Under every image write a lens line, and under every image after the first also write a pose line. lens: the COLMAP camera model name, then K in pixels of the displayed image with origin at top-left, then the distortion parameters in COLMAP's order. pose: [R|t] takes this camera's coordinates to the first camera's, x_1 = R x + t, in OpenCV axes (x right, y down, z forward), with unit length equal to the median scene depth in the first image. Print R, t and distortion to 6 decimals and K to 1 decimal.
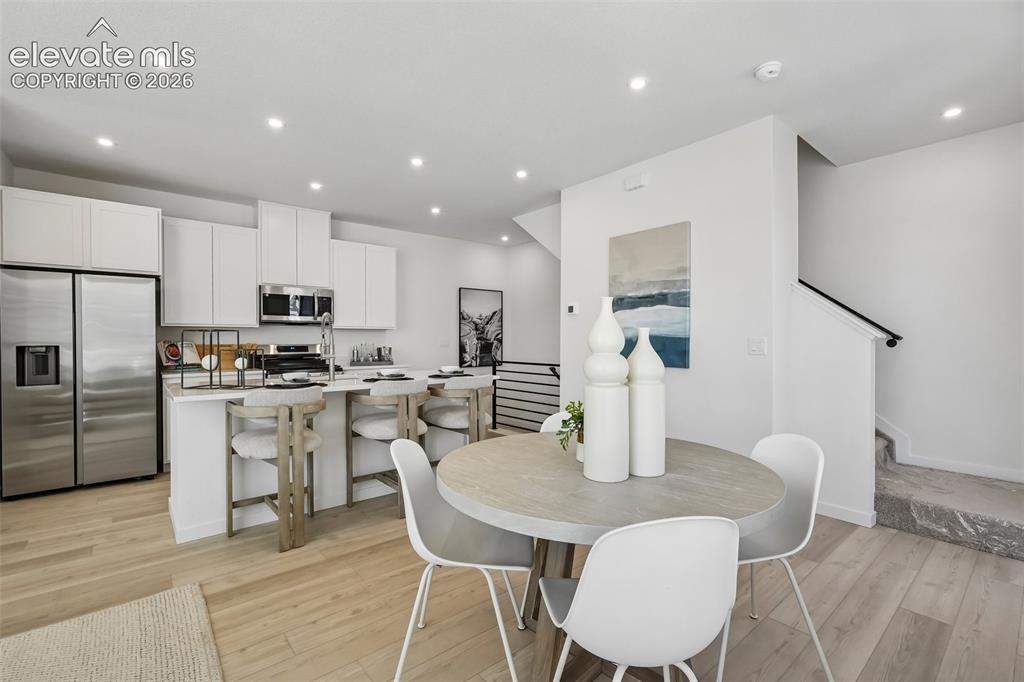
lens RADIAL K [[453.0, 0, 514.8], [0, 453.0, 340.4], [0, 0, 1]] dist [-0.003541, 0.000126]
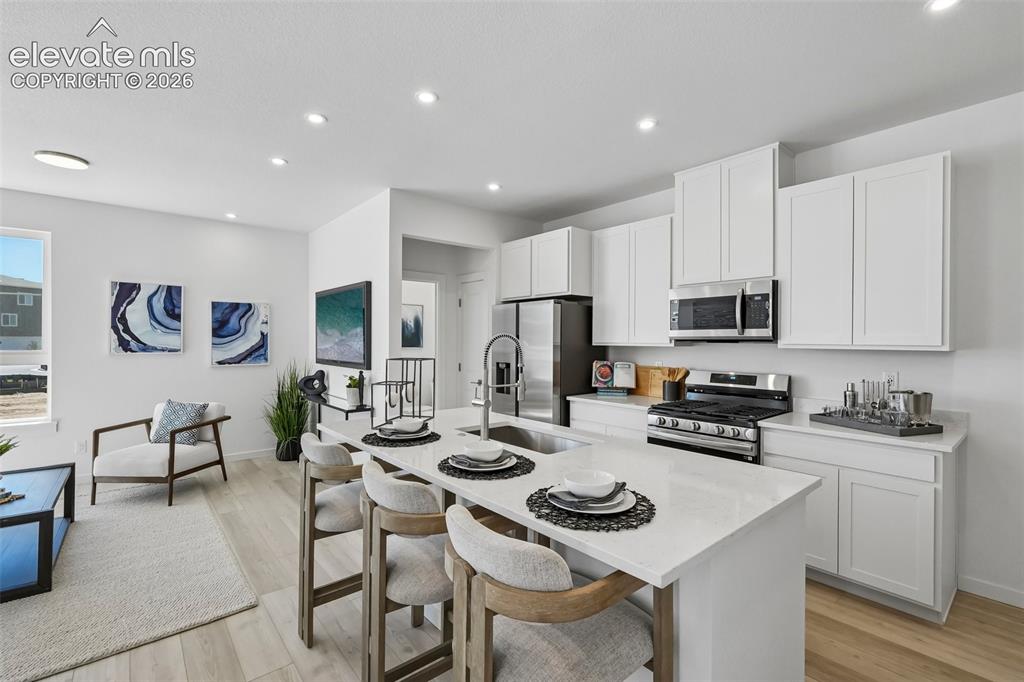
lens RADIAL K [[453.0, 0, 514.8], [0, 453.0, 340.4], [0, 0, 1]] dist [-0.003541, 0.000126]
pose [[0.016226, 0.001381, -0.999867, 0.136851], [-0.006135, 0.999980, 0.001281, -0.031786], [0.999850, 0.006113, 0.016234, 0.605410]]
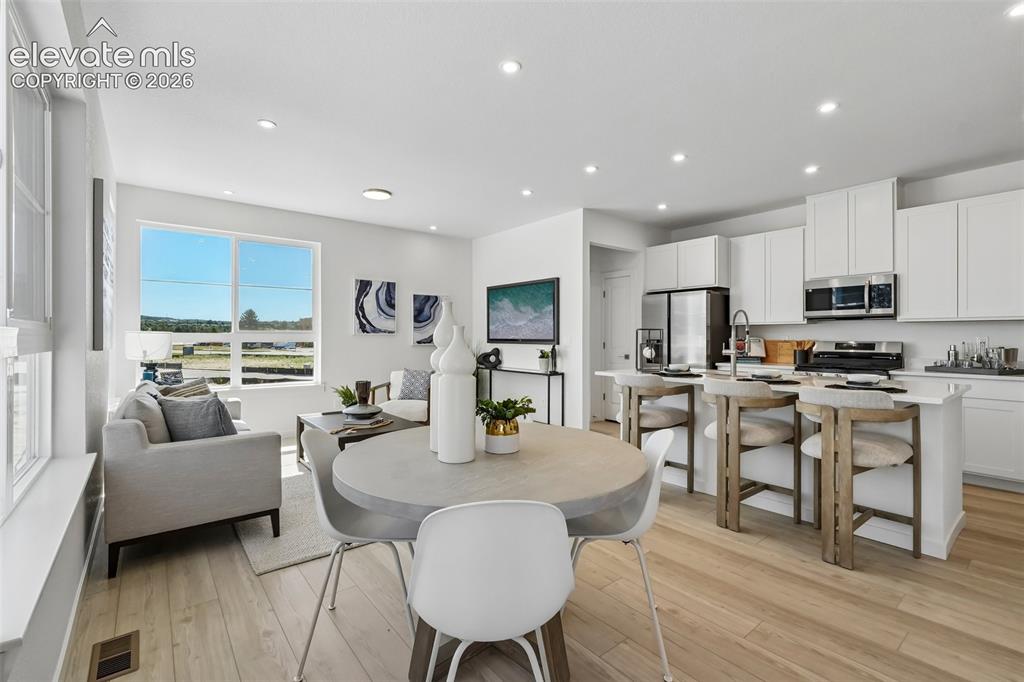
lens RADIAL K [[449.7, 0, 517.4], [0, 449.7, 334.2], [0, 0, 1]] dist [0.002098, 0.001034]
pose [[-0.005386, -0.002428, -0.999983, 0.359665], [-0.001306, 0.999996, -0.002421, -0.001856], [0.999985, 0.001293, -0.005389, 0.303292]]
